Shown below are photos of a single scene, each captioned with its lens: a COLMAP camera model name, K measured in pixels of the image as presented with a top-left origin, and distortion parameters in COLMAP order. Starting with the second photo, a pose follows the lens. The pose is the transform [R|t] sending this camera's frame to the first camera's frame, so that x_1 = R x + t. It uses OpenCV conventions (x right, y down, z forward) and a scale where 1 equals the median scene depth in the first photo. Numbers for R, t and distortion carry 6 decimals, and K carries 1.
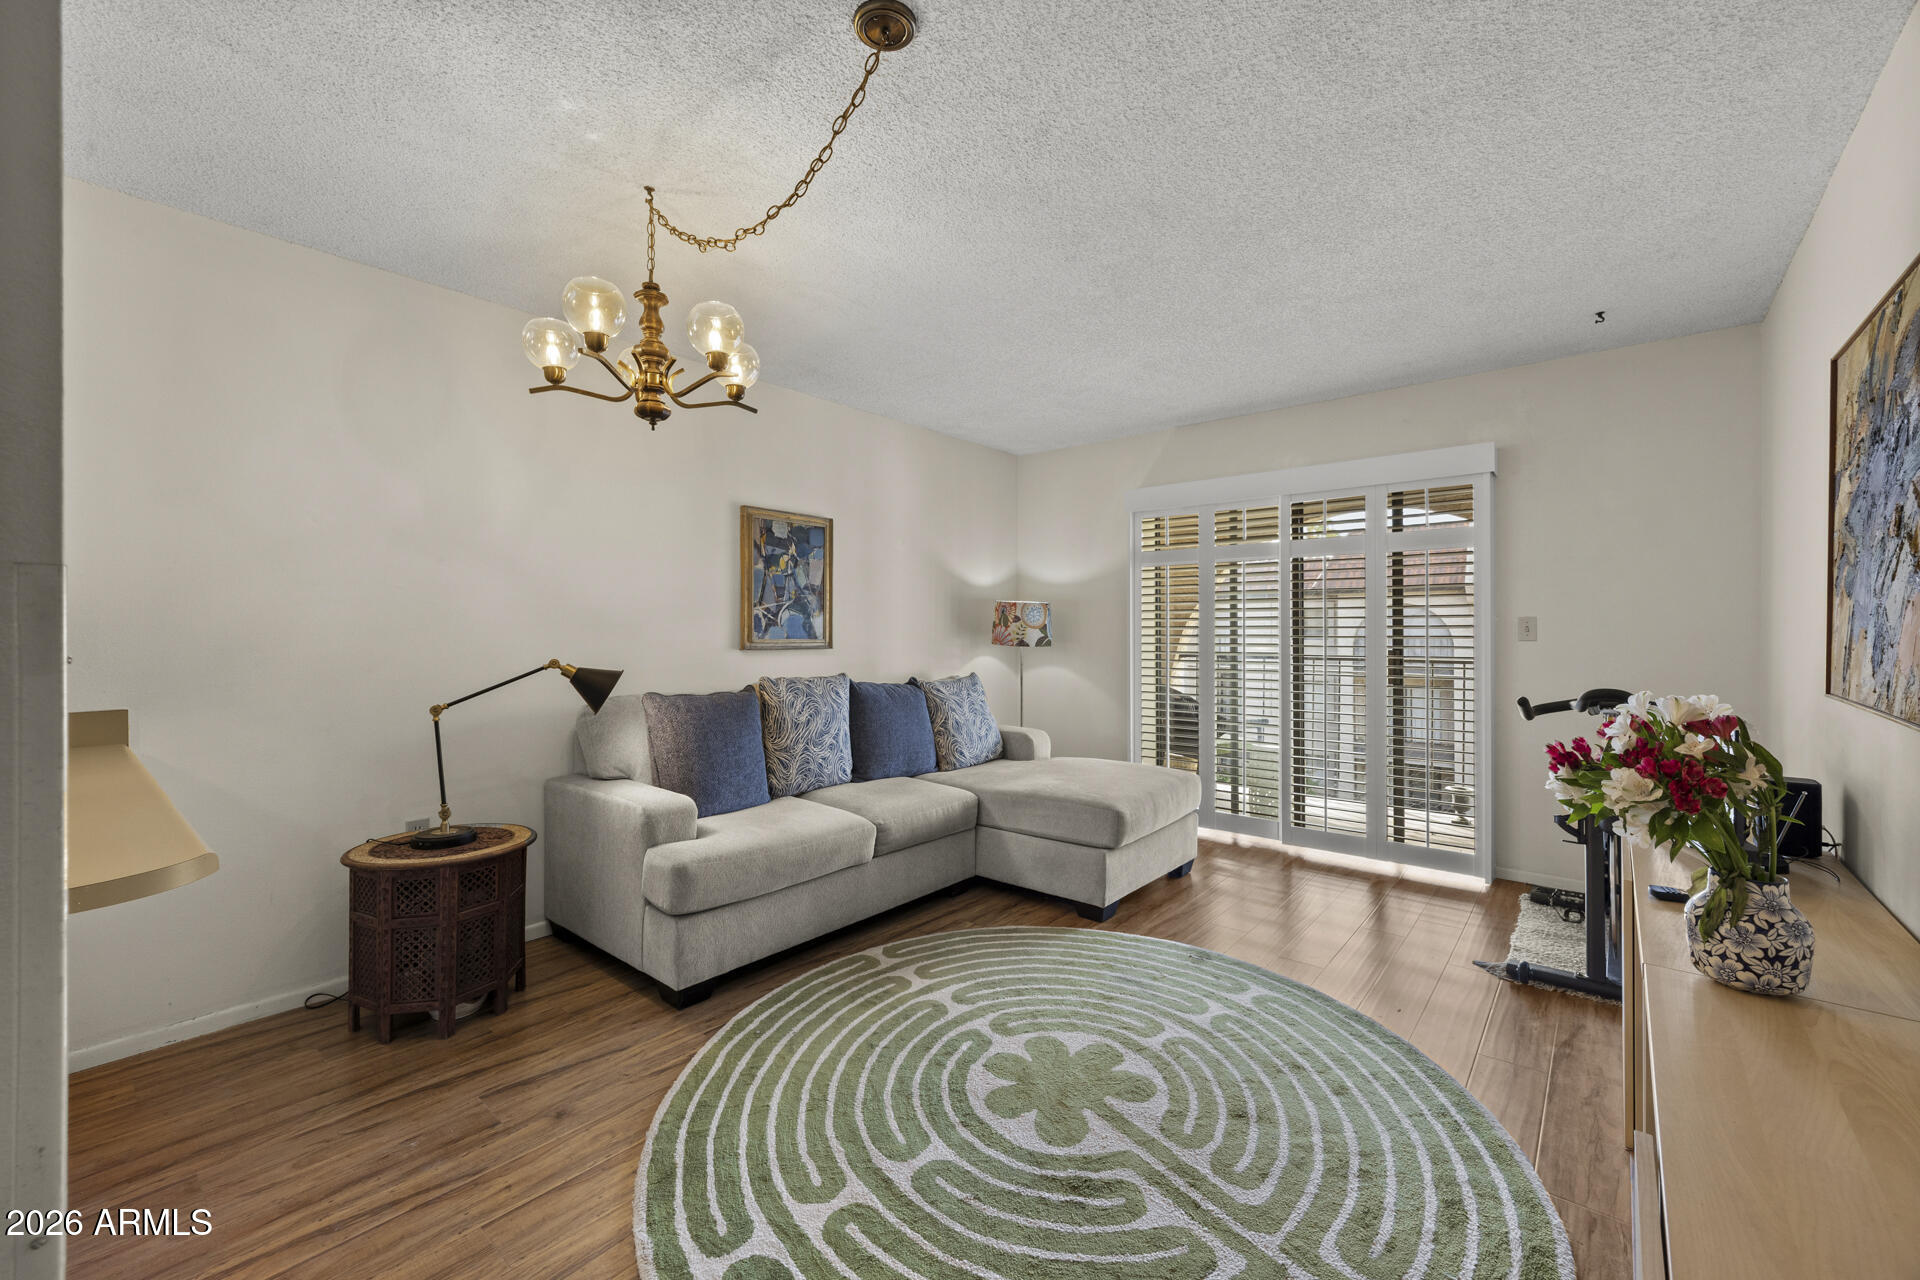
lens RADIAL K [[777.3, 0, 962.2], [0, 777.3, 633.7], [0, 0, 1]] dist [0.009648, -0.000631]
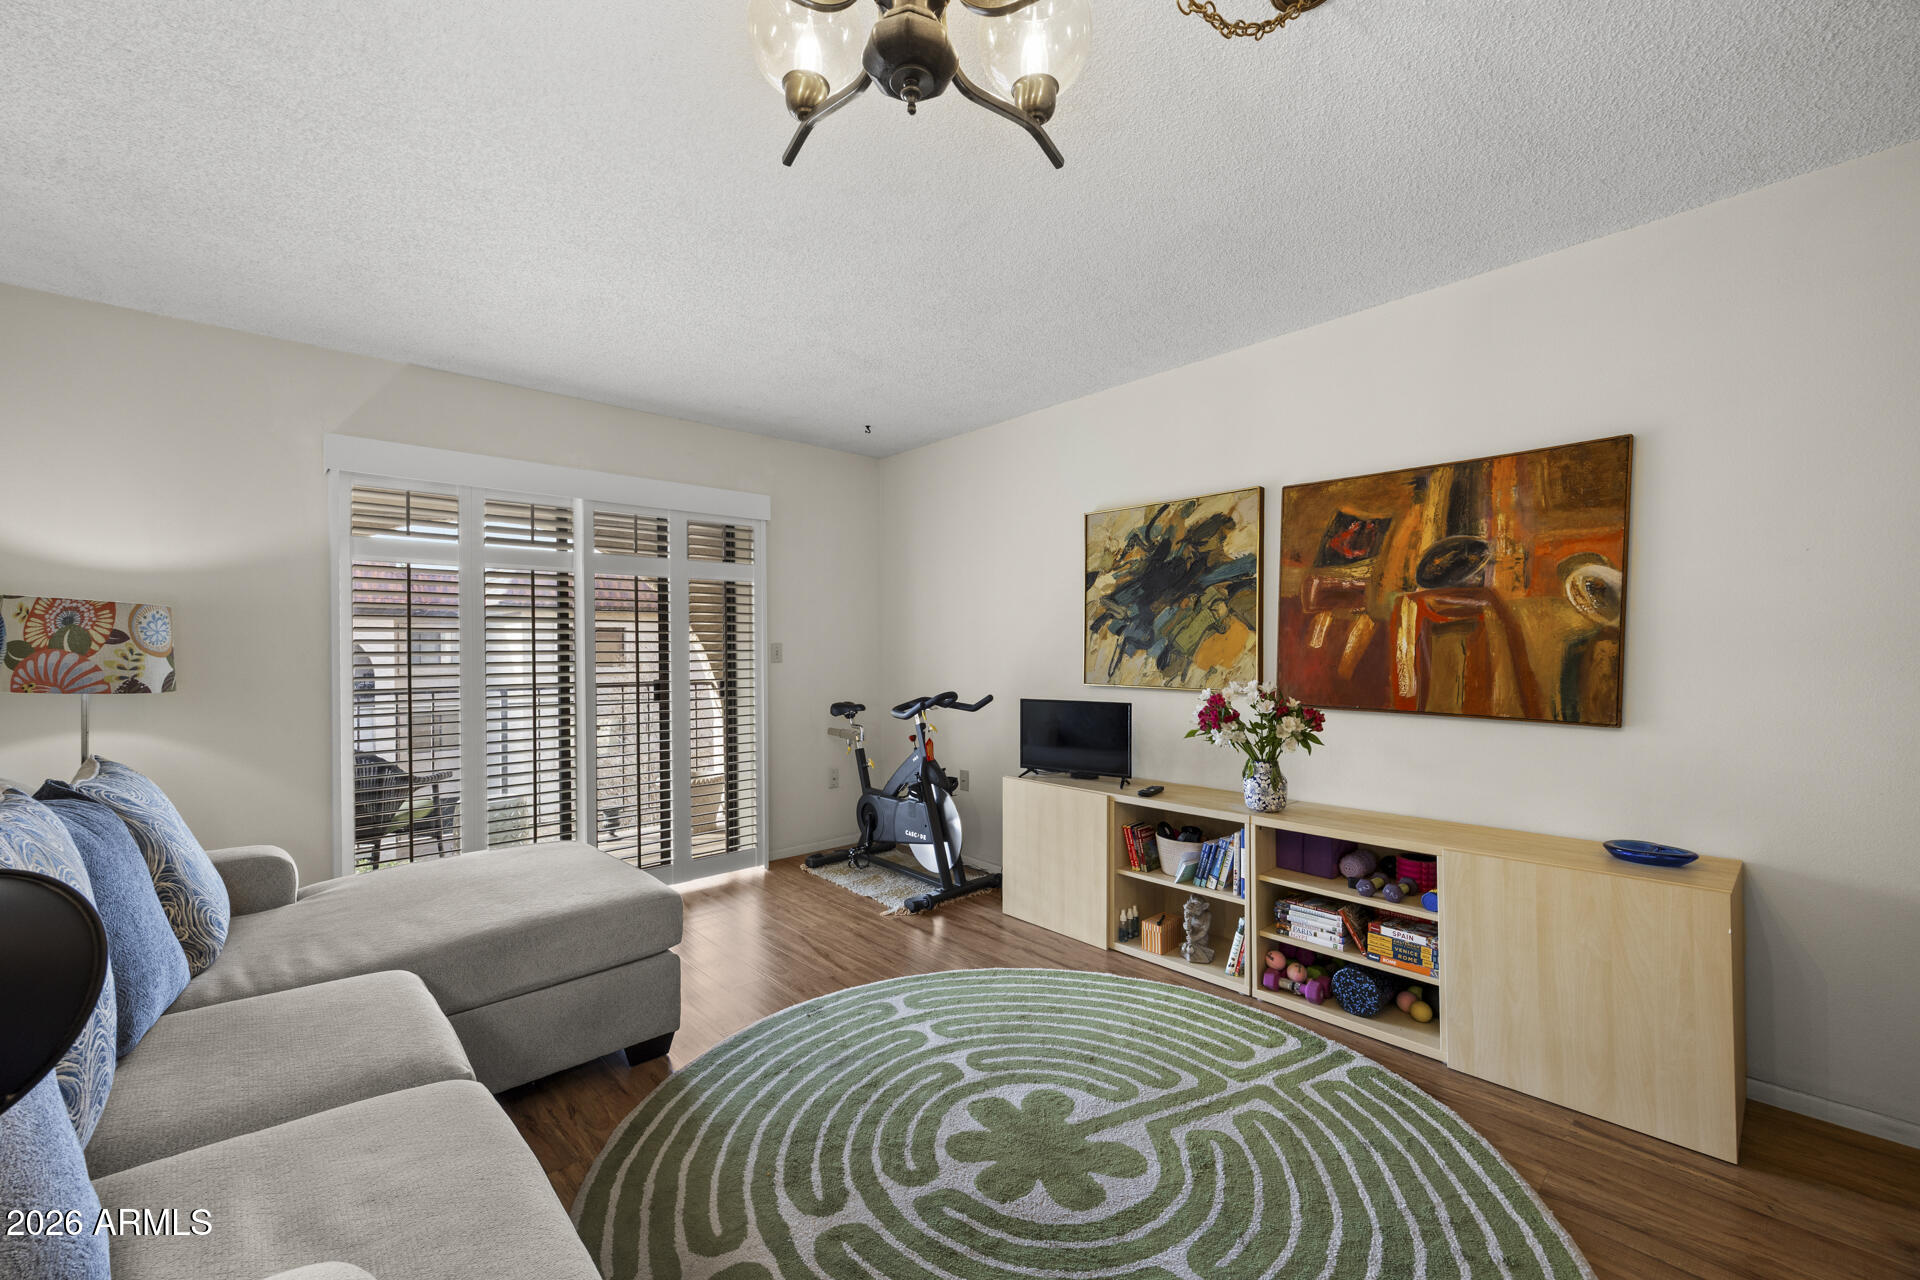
lens RADIAL K [[777.3, 0, 946.2], [0, 777.3, 666.0], [0, 0, 1]] dist [0.009648, -0.000631]
pose [[0.134673, -0.017369, 0.990738, -0.686021], [0.012416, 0.999797, 0.015841, -0.004430], [-0.990812, 0.010168, 0.134862, 0.855030]]
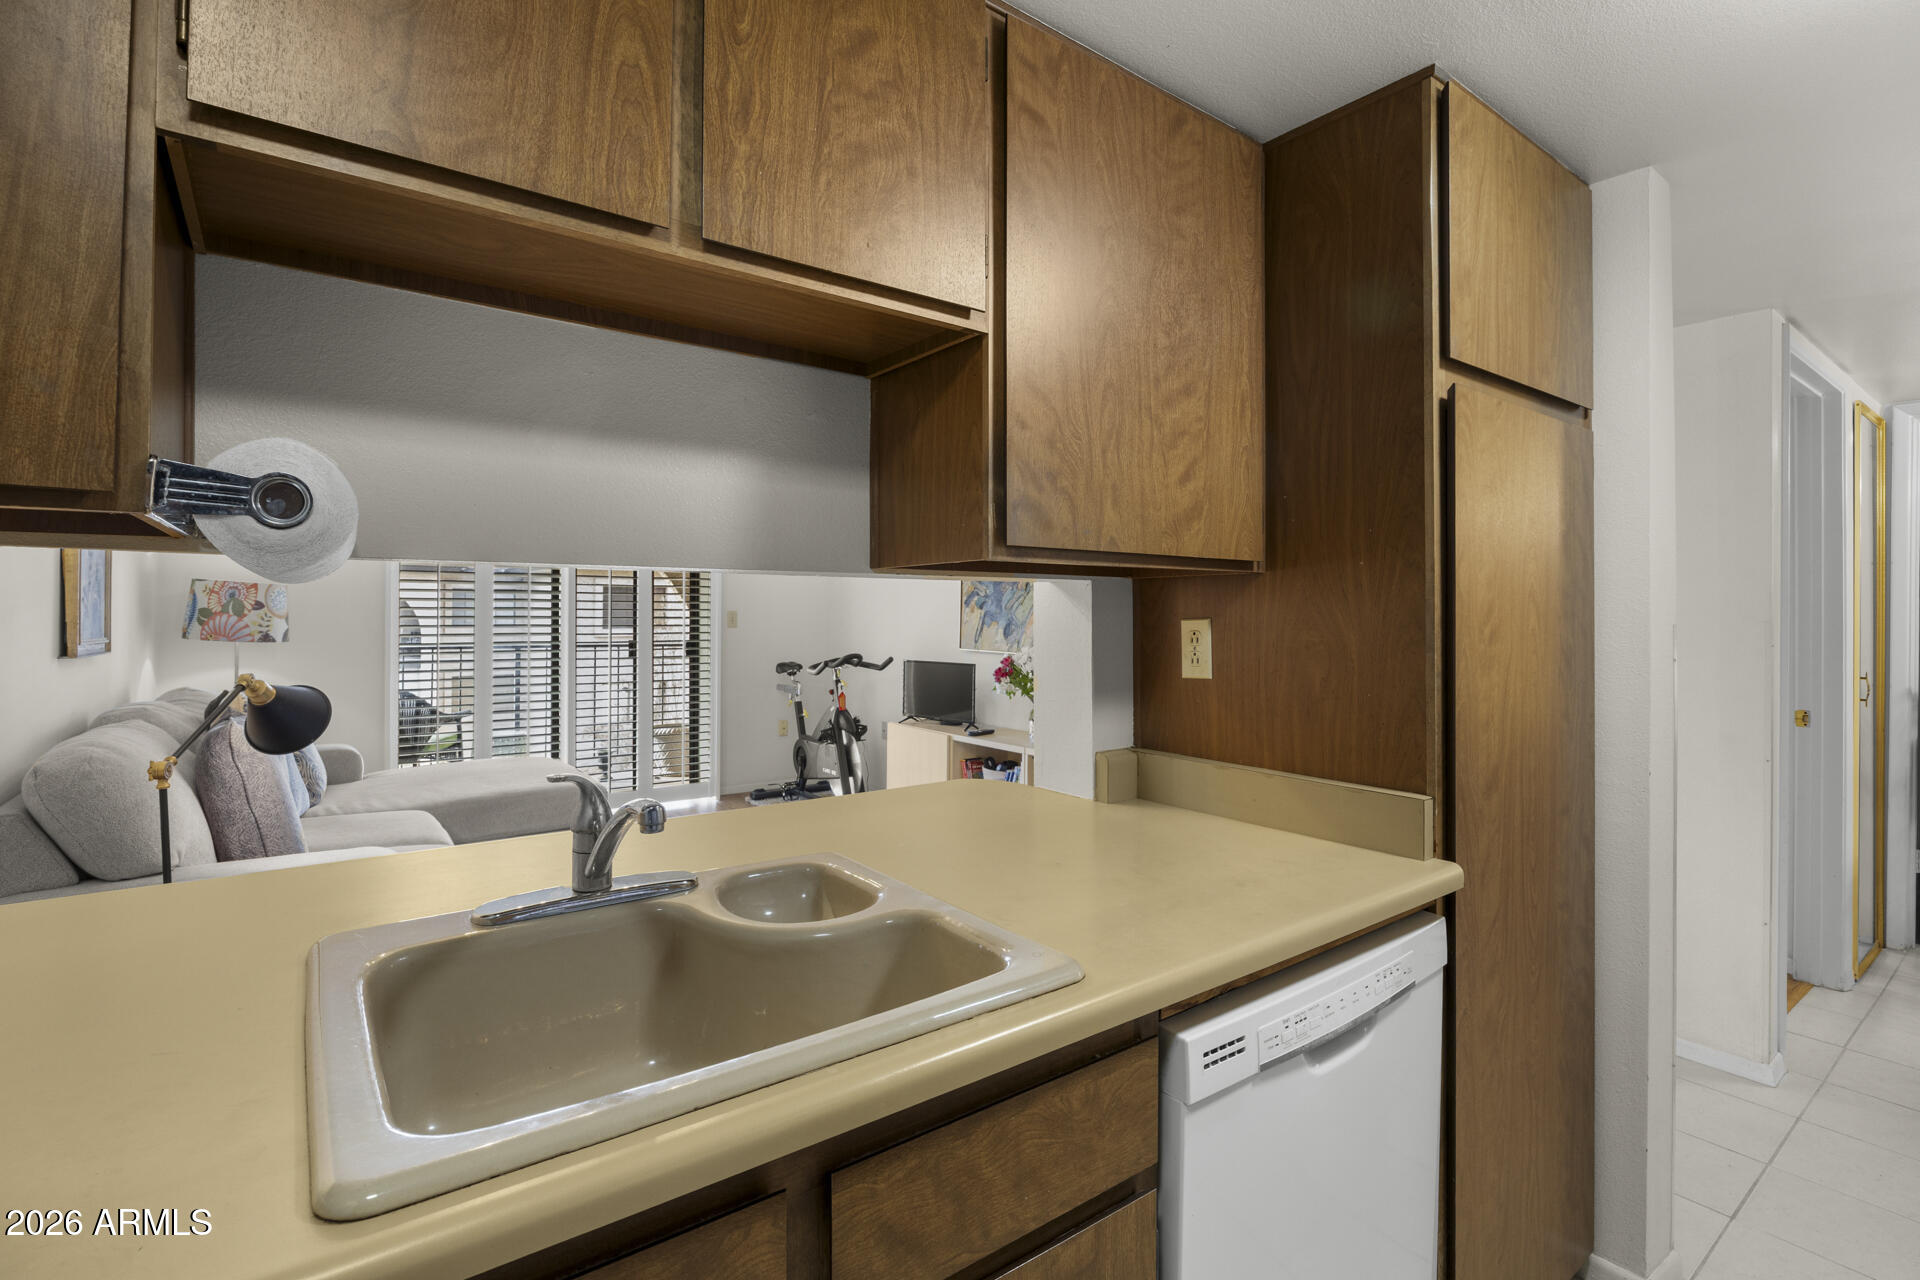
lens RADIAL K [[904.7, 0, 961.6], [0, 904.7, 623.8], [0, 0, 1]] dist [-0.000240, -0.000128]
pose [[0.227091, -0.006175, 0.973854, -1.241060], [-0.000874, 0.999978, 0.006545, -0.015556], [-0.973873, -0.002338, 0.227081, 0.299176]]
